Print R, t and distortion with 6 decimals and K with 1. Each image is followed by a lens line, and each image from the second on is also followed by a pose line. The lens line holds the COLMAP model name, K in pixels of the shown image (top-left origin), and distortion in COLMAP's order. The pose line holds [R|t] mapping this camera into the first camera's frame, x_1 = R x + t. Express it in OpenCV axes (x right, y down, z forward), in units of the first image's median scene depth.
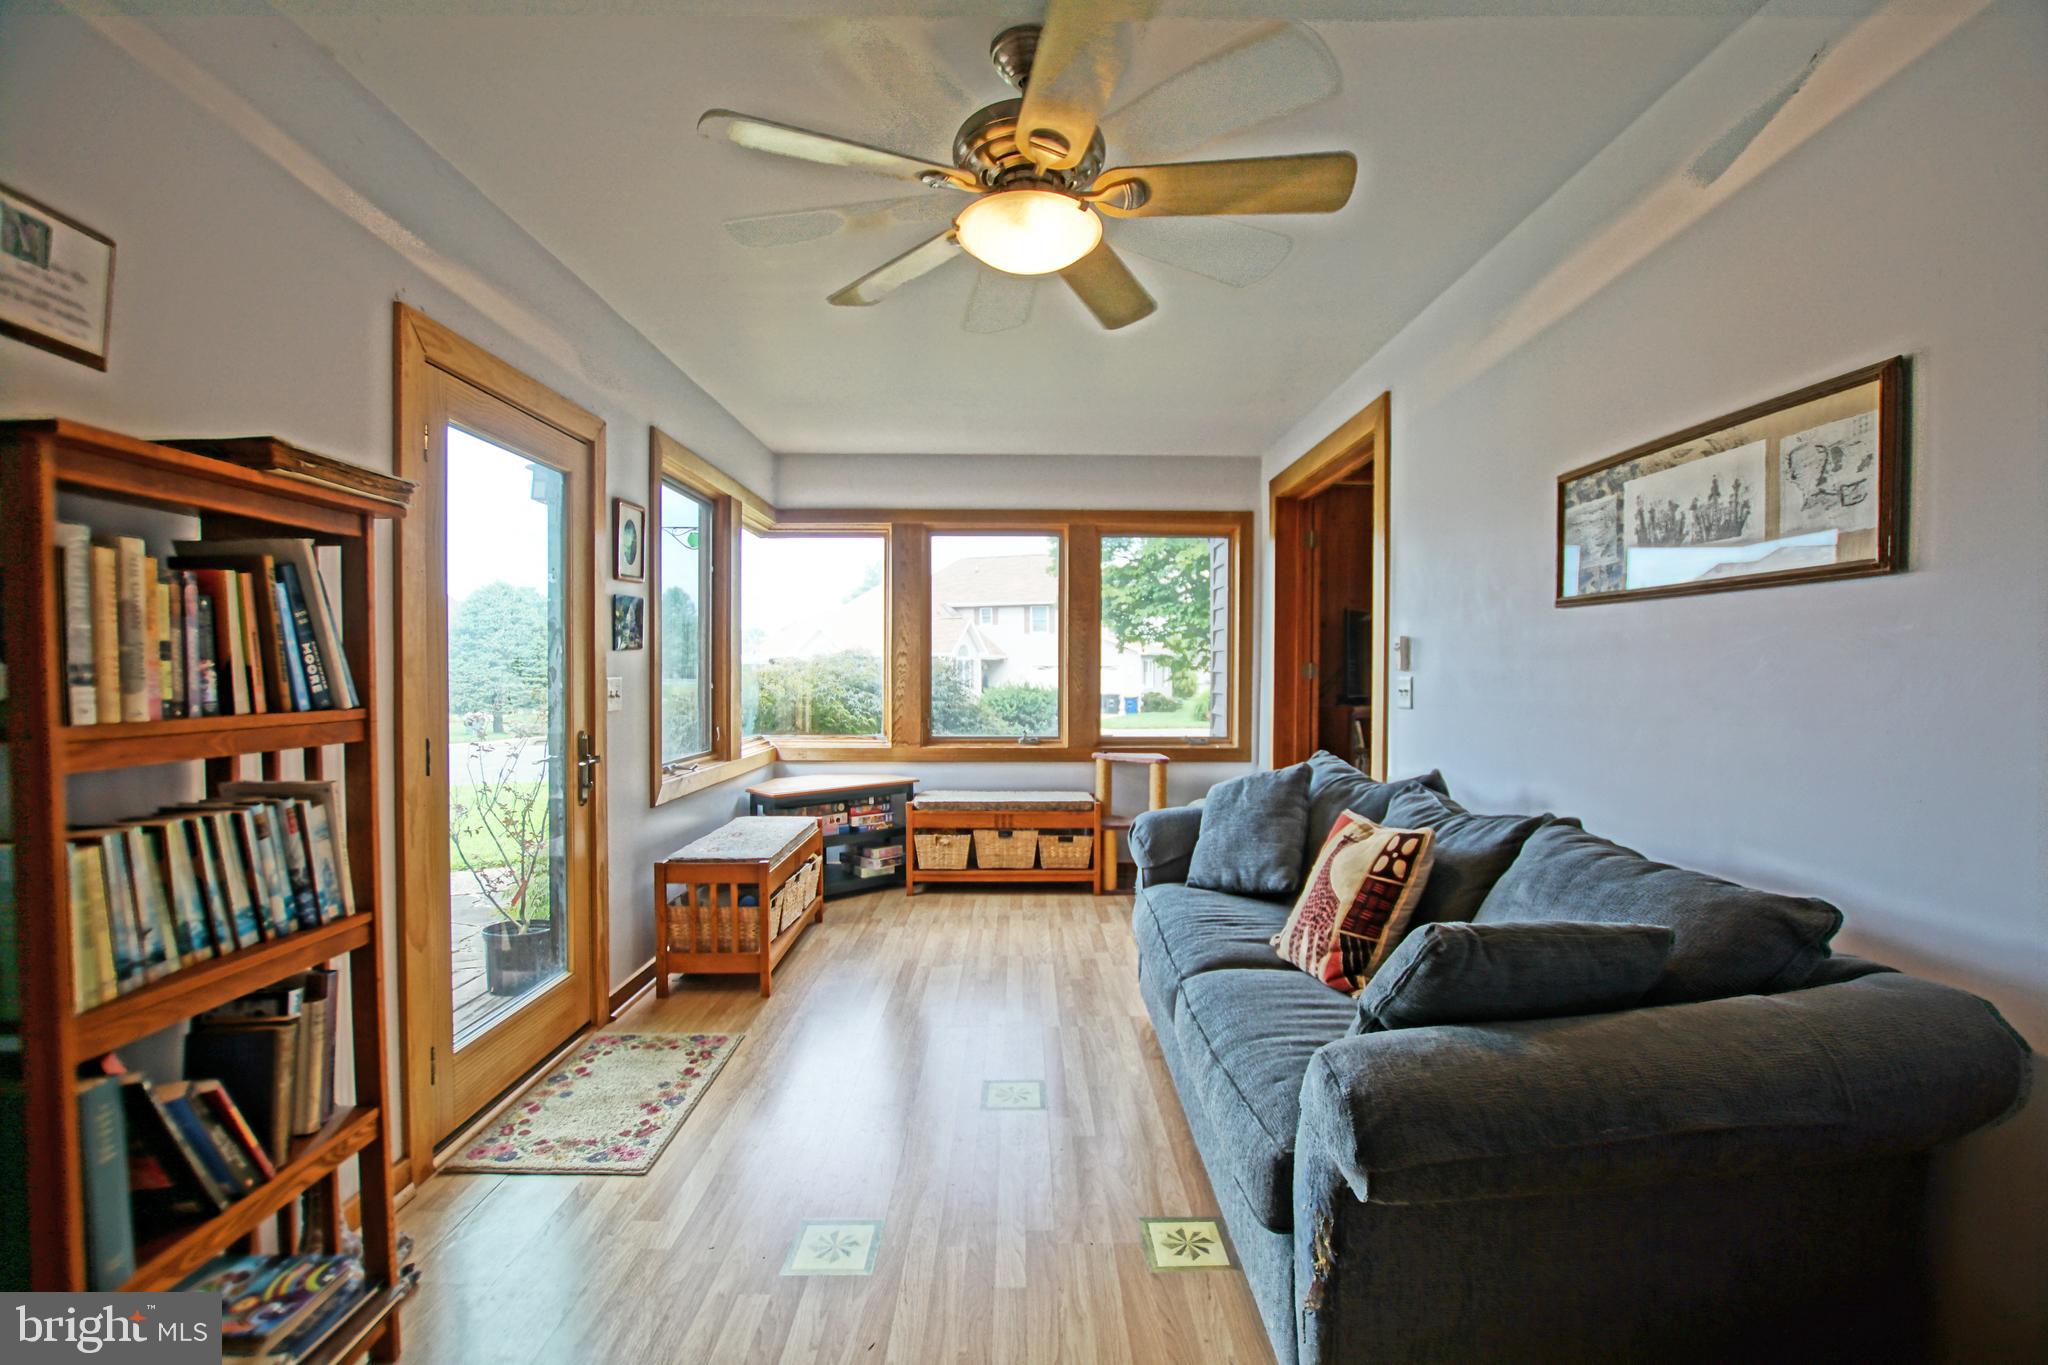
lens RADIAL K [[902.7, 0, 1033.7], [0, 902.7, 689.8], [0, 0, 1]] dist [-0.030616, 0.004112]
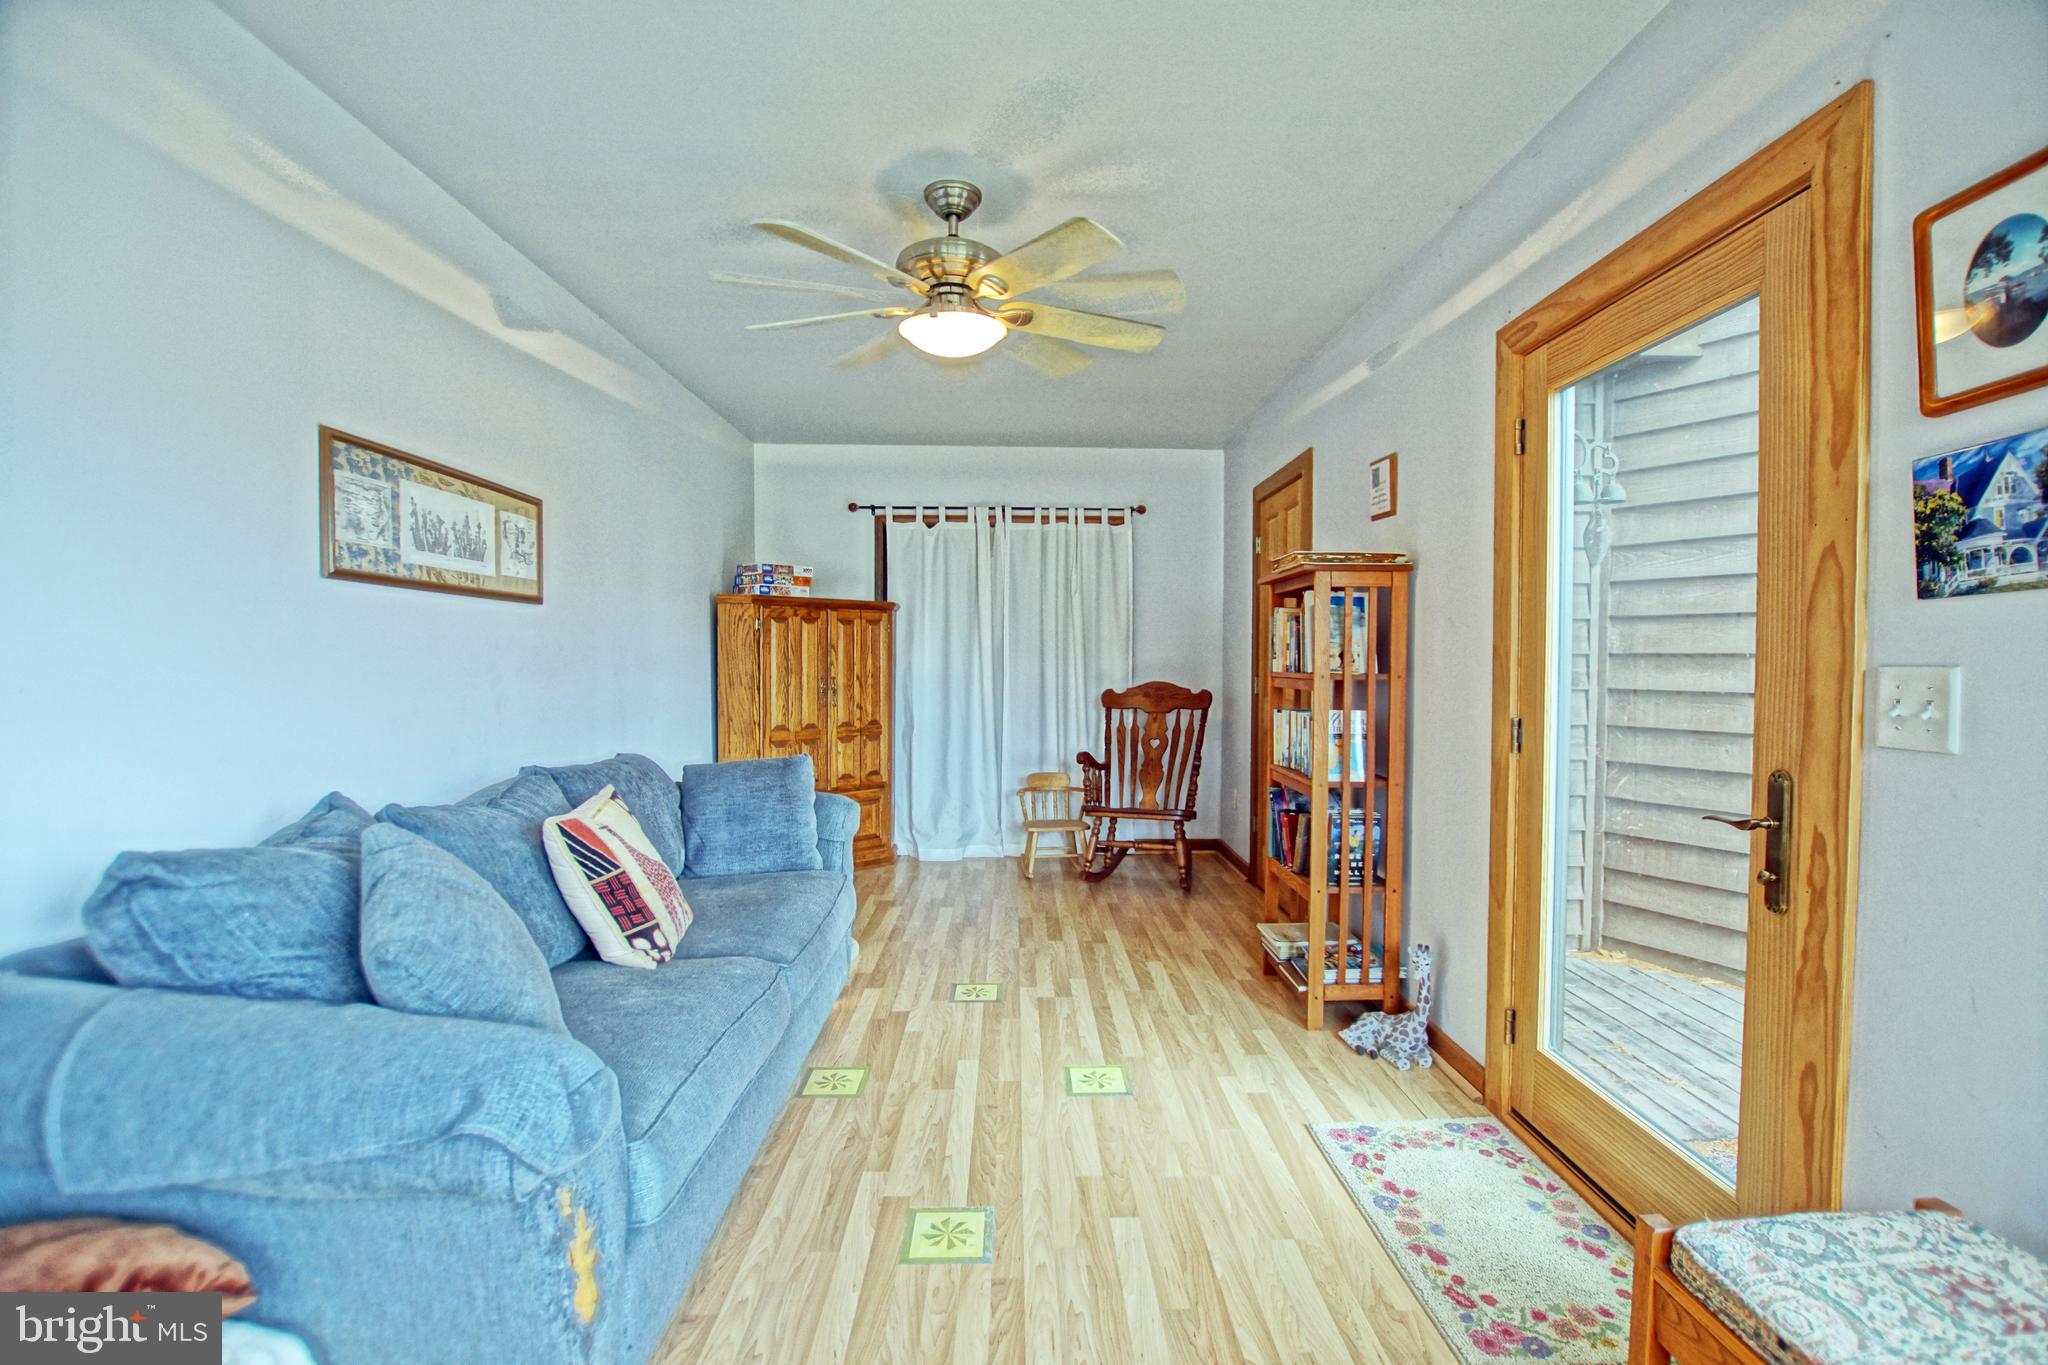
lens RADIAL K [[902.7, 0, 1037.4], [0, 902.7, 684.0], [0, 0, 1]] dist [-0.030616, 0.004112]
pose [[-0.999960, -0.001347, -0.008891, -0.105411], [-0.001794, 0.998723, 0.050480, -0.035877], [0.008811, 0.050494, -0.998686, 2.035968]]
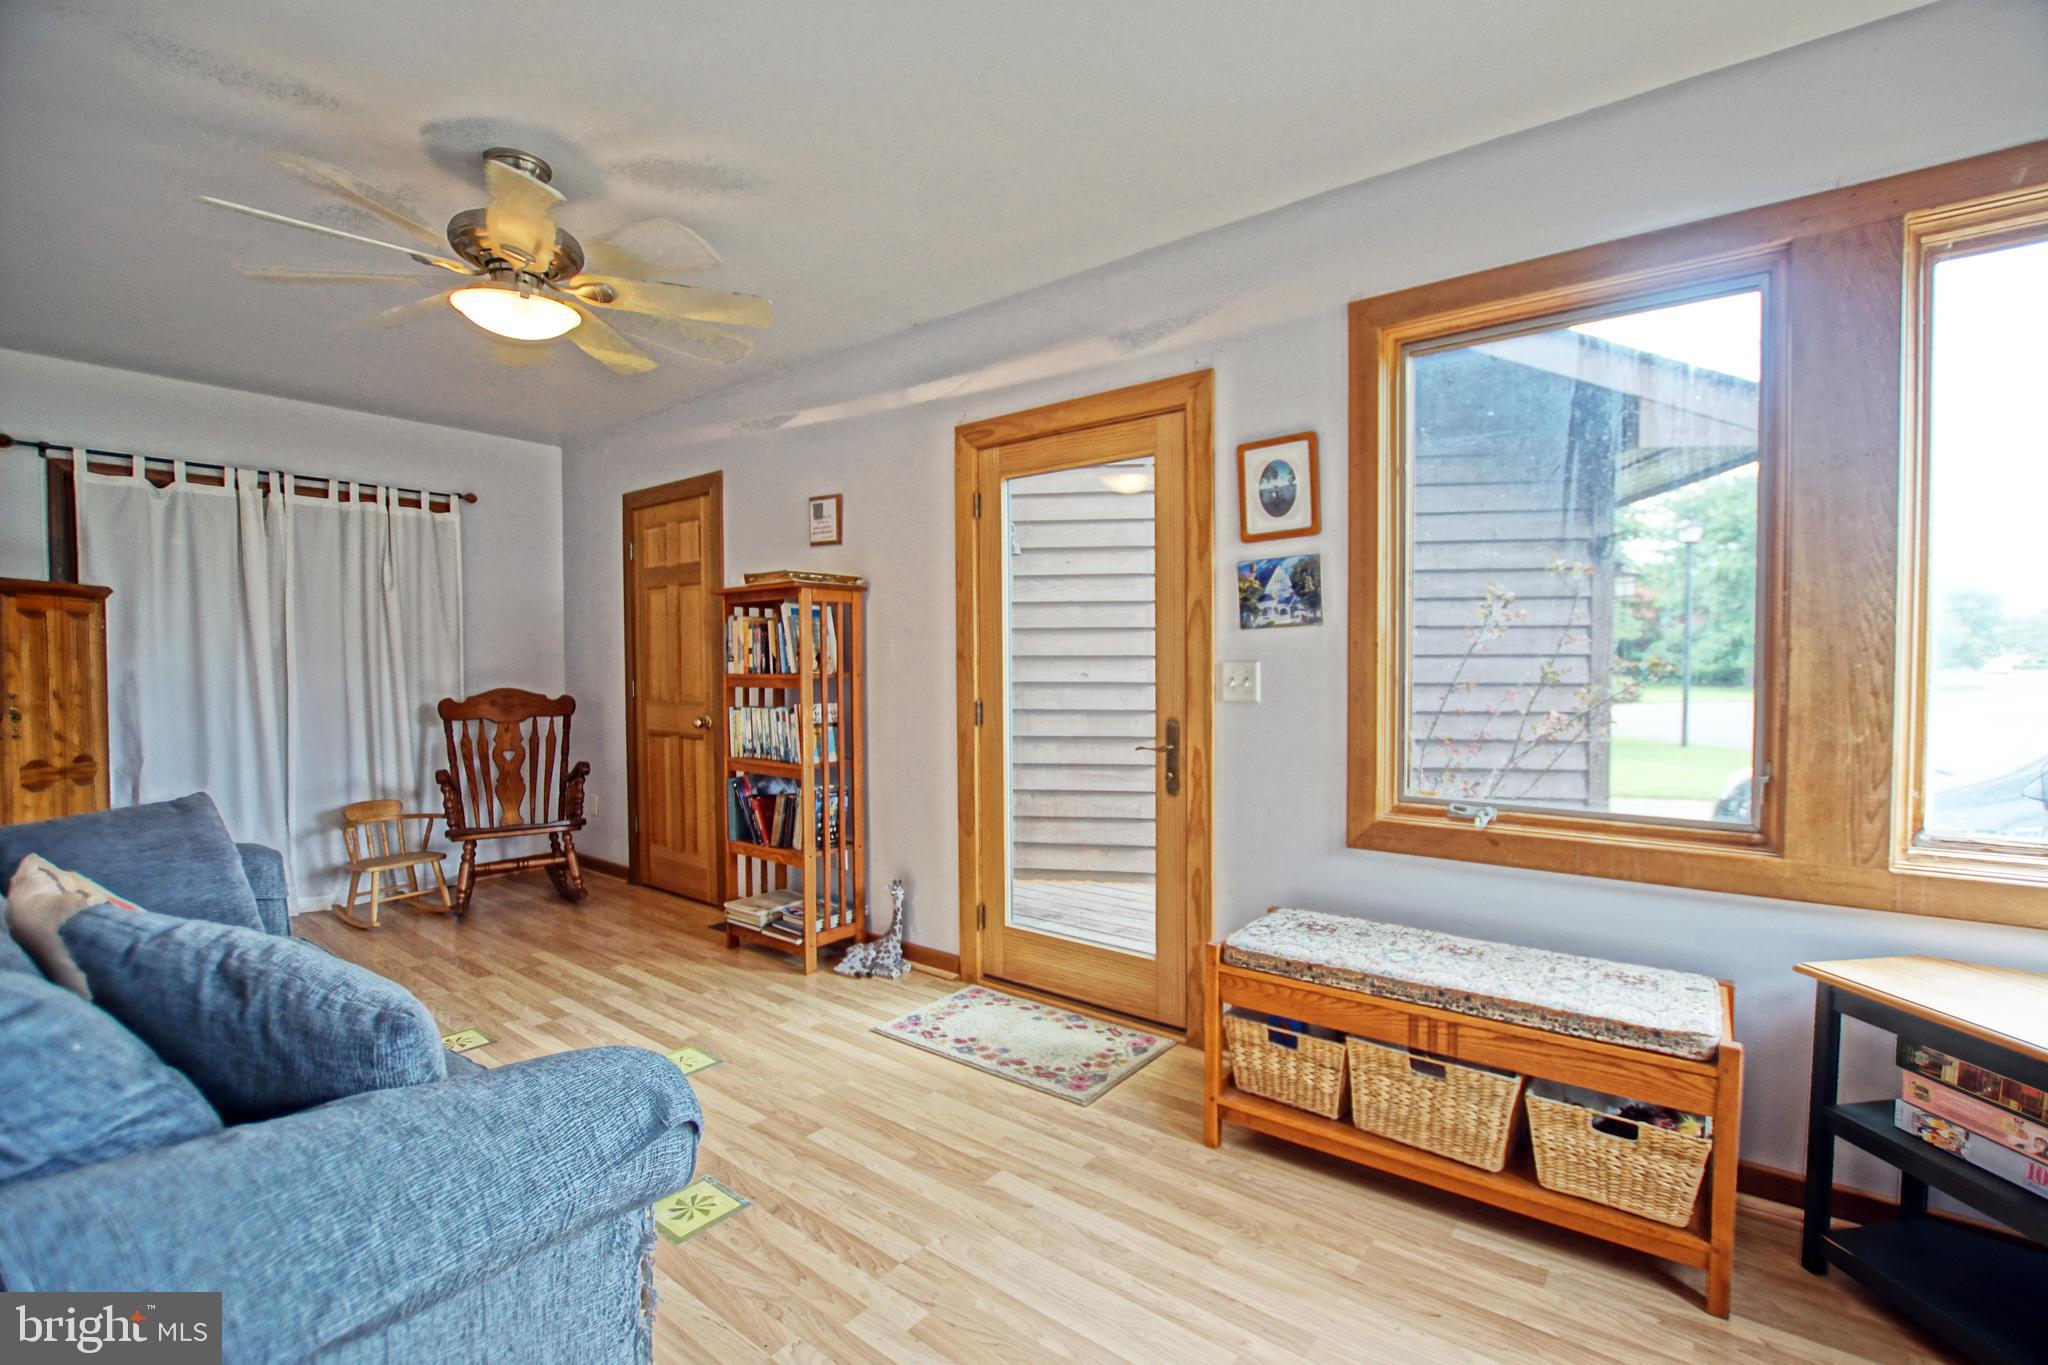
lens RADIAL K [[902.7, 0, 1031.9], [0, 902.7, 682.2], [0, 0, 1]] dist [-0.030616, 0.004112]
pose [[-0.633143, 0.021612, -0.773733, 0.445749], [-0.011455, 0.999239, 0.037285, -0.033599], [0.773950, 0.032470, -0.632413, 2.023822]]
